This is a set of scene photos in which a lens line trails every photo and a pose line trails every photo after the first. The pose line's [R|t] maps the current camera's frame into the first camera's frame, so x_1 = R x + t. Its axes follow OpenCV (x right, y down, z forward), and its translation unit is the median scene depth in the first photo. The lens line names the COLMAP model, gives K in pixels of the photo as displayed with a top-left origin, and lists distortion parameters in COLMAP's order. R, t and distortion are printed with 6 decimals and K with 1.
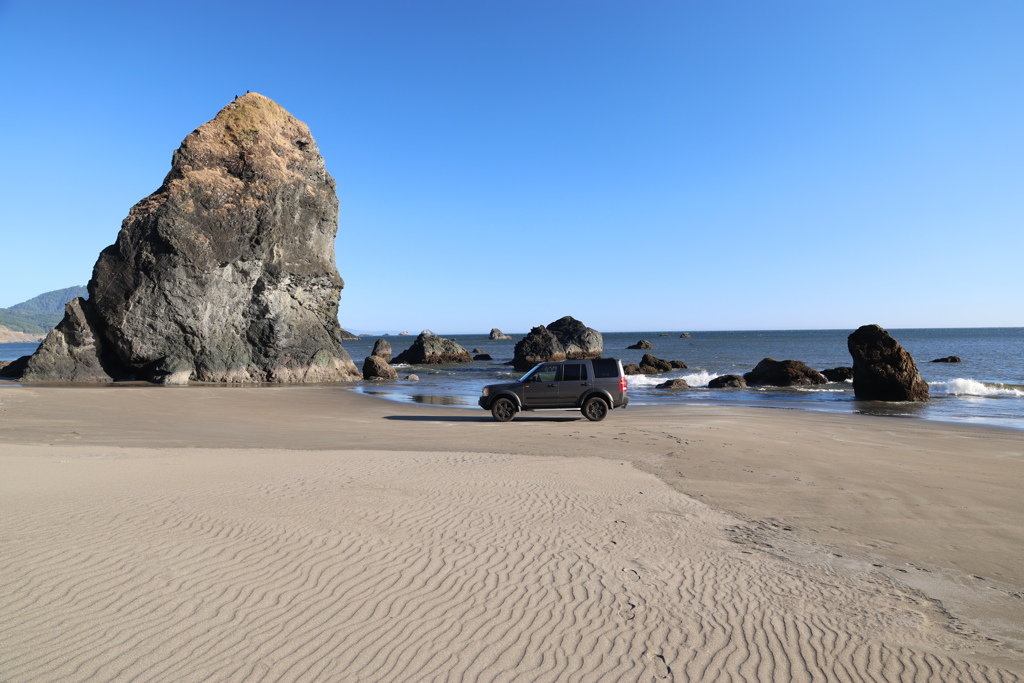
lens RADIAL K [[702.6, 0, 517.2], [0, 702.6, 340.3], [0, 0, 1]] dist [-0.126673, 0.102551]
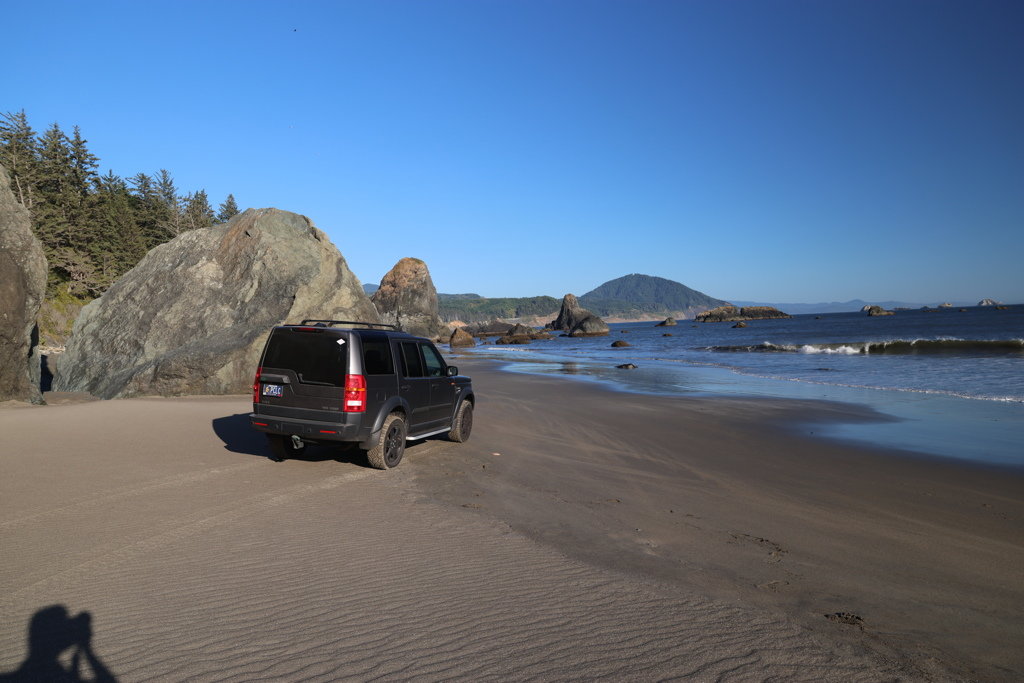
lens RADIAL K [[706.3, 0, 514.2], [0, 706.3, 341.3], [0, 0, 1]] dist [-0.111347, 0.100407]
pose [[0.722743, -0.001454, -0.691115, 2.575619], [0.025946, 0.999350, 0.025031, -0.029665], [0.690630, -0.036023, 0.722311, -1.219399]]
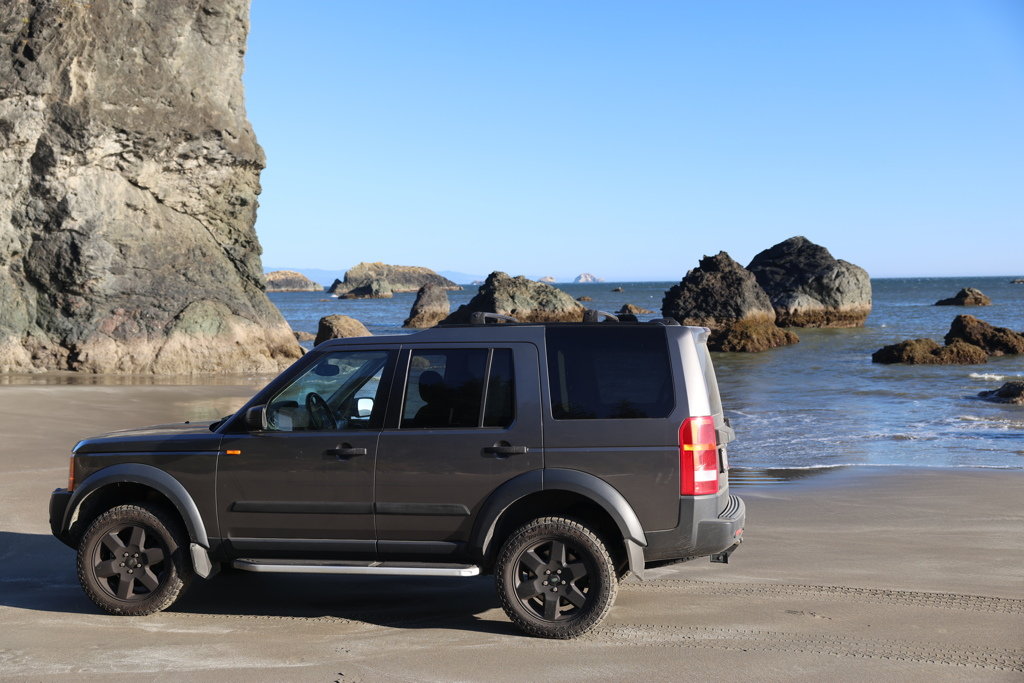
lens RADIAL K [[1199.0, 0, 508.7], [0, 1199.0, 339.2], [0, 0, 1]] dist [0.048790, 0.054972]
pose [[0.981460, 0.010418, -0.191386, 0.070931], [-0.002886, 0.999212, 0.039588, 0.007459], [0.191648, -0.038302, 0.980716, 0.286103]]
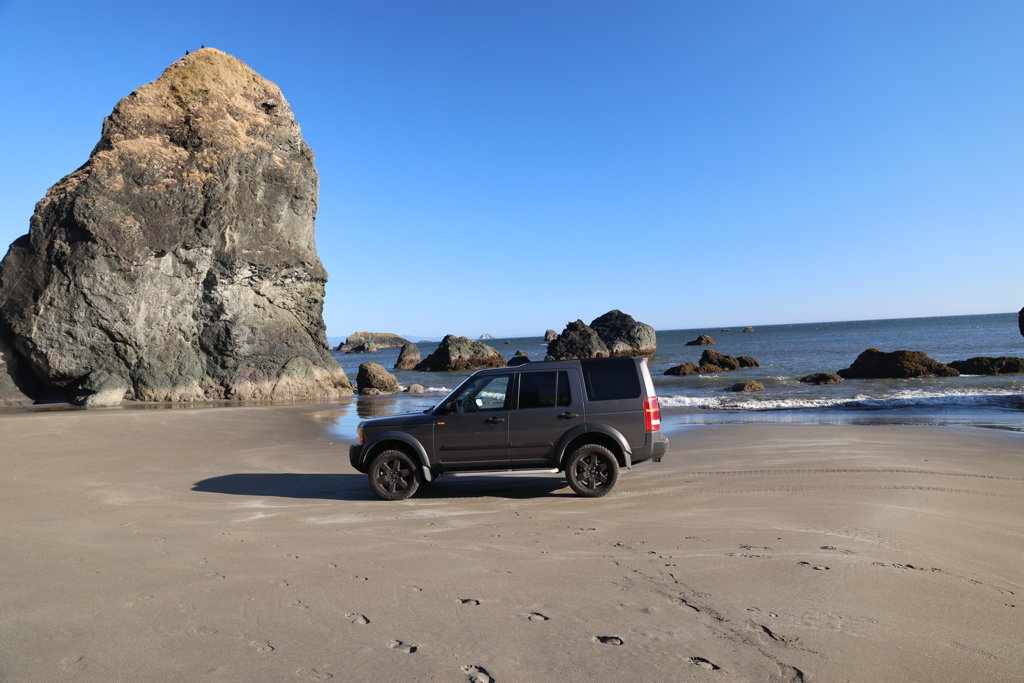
lens RADIAL K [[702.6, 0, 517.2], [0, 702.6, 340.3], [0, 0, 1]] dist [-0.126673, 0.102551]
pose [[0.995918, -0.032505, -0.084203, 0.045194], [0.032225, 0.999470, -0.004682, 0.006483], [0.084310, 0.001950, 0.996438, 0.235374]]
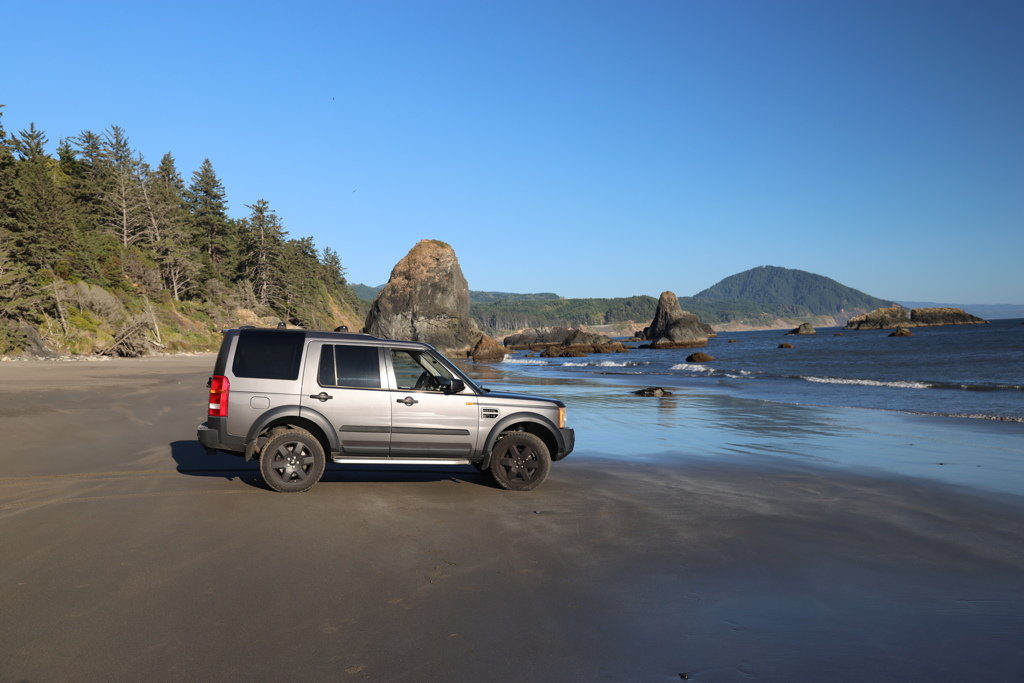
lens RADIAL K [[921.5, 0, 508.7], [0, 921.5, 345.4], [0, 0, 1]] dist [-0.044774, 0.107832]
pose [[0.646689, -0.006602, -0.762725, 2.525310], [0.023956, 0.999645, 0.011658, -0.016647], [0.762377, -0.025811, 0.646618, -0.987003]]
